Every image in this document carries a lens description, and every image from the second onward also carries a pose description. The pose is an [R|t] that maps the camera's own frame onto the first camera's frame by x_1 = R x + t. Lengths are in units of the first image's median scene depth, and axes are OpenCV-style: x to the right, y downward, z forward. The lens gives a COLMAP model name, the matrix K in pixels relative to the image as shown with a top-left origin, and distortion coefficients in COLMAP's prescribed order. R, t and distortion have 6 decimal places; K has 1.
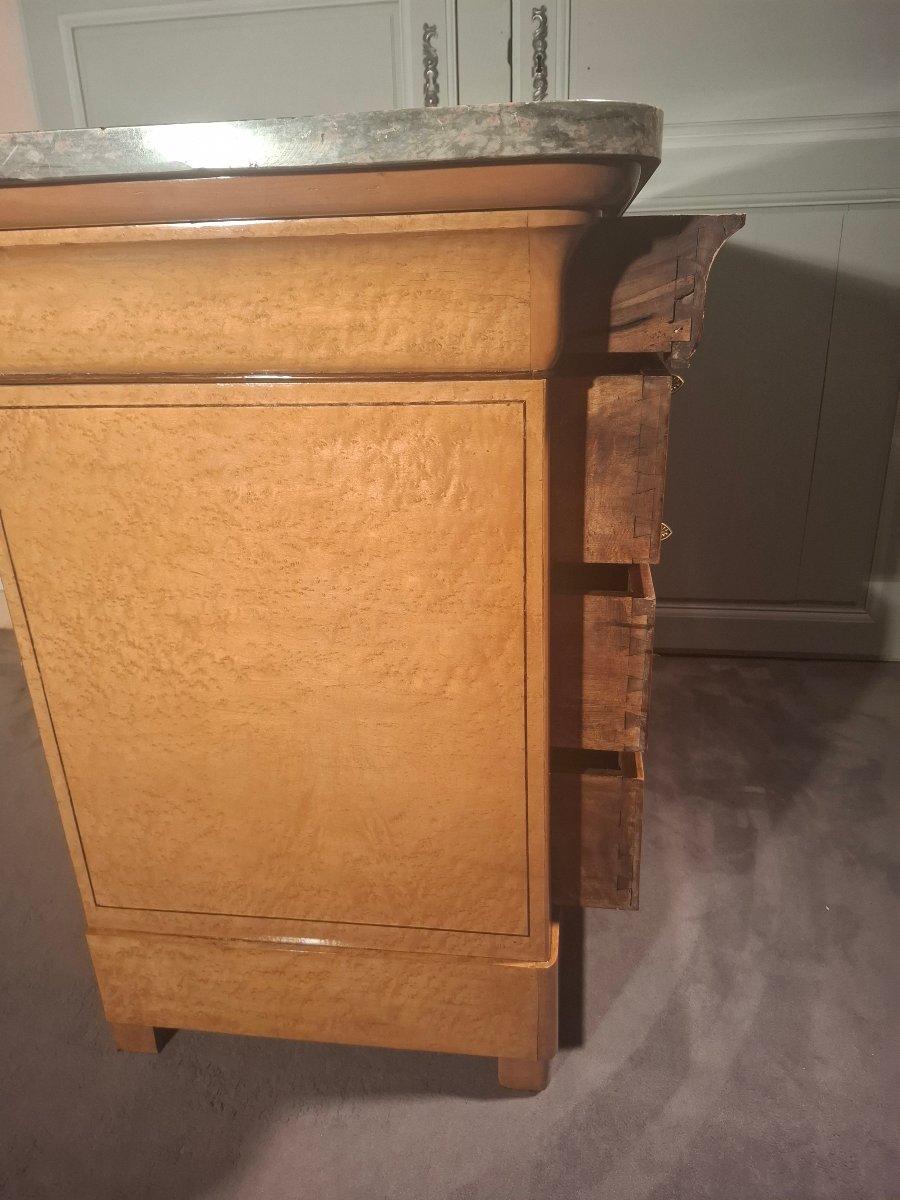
lens RADIAL K [[777.7, 0, 490.1], [0, 777.7, 594.0], [0, 0, 1]] dist [0.027900, -0.040744]
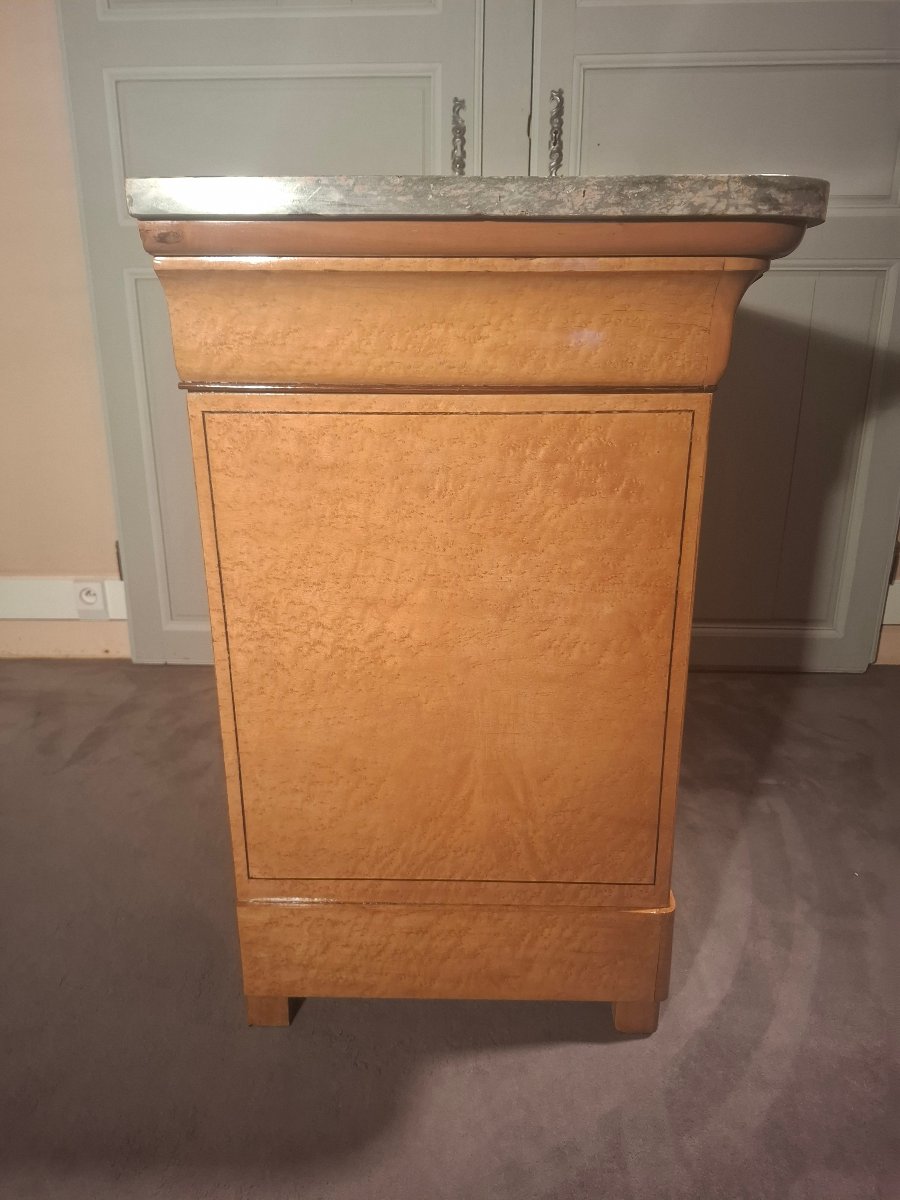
lens RADIAL K [[780.2, 0, 446.7], [0, 780.2, 604.6], [0, 0, 1]] dist [0.036205, -0.056847]
pose [[0.995283, -0.005181, 0.096874, -0.364563], [0.010466, 0.998479, -0.054124, 0.092104], [-0.096446, 0.054883, 0.993824, -0.127941]]
